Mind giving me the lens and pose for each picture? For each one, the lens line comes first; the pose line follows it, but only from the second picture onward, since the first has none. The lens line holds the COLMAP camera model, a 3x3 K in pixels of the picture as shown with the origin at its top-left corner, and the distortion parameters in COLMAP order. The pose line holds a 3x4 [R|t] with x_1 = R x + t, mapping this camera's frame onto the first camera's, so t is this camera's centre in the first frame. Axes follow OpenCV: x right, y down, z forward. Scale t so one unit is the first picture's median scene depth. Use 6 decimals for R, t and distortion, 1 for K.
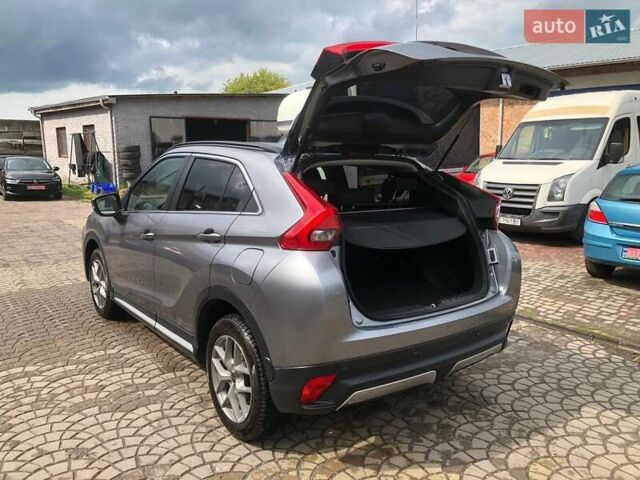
lens RADIAL K [[521.3, 0, 320.0], [0, 521.3, 240.0], [0, 0, 1]] dist [0.027849, -0.011055]
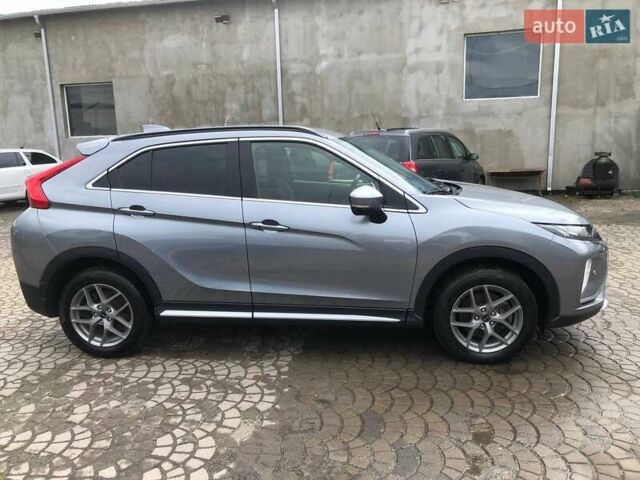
lens RADIAL K [[521.3, 0, 320.0], [0, 521.3, 240.0], [0, 0, 1]] dist [0.027849, -0.011055]
pose [[-0.672311, 0.152464, -0.724398, 0.609822], [-0.092488, 0.953594, 0.286540, -0.275971], [0.734469, 0.259641, -0.627010, 1.778522]]
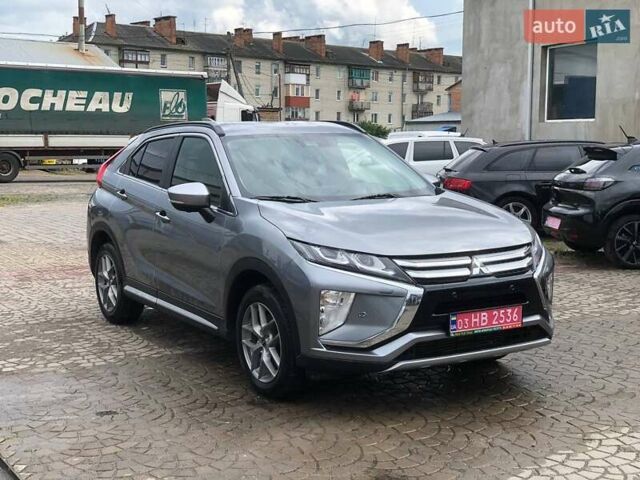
lens RADIAL K [[965.0, 0, 320.0], [0, 965.0, 240.0], [0, 0, 1]] dist [0.069447, 0.045335]
pose [[-0.996120, -0.010060, 0.087428, -0.373967], [0.013238, 0.965013, 0.261867, -0.439859], [-0.087003, 0.262009, -0.961136, 2.770271]]
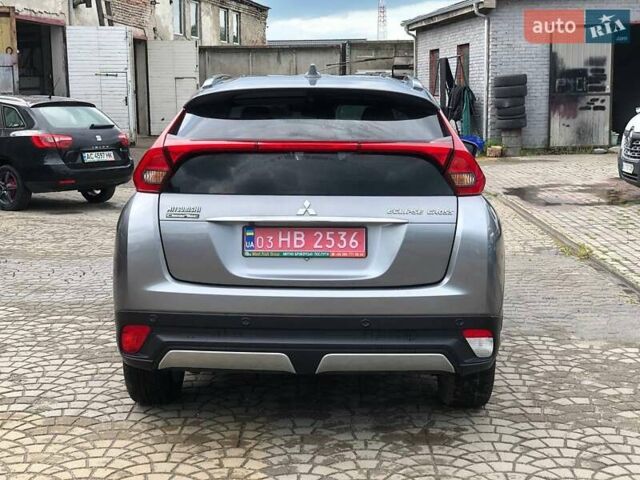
lens RADIAL K [[939.9, 0, 311.8], [0, 939.9, 261.0], [0, 0, 1]] dist [0.182810, -0.802785]
pose [[0.786829, 0.102673, -0.608571, 0.749805], [-0.092710, 0.994539, 0.047924, 0.020253], [0.610168, 0.018713, 0.792051, -0.091650]]
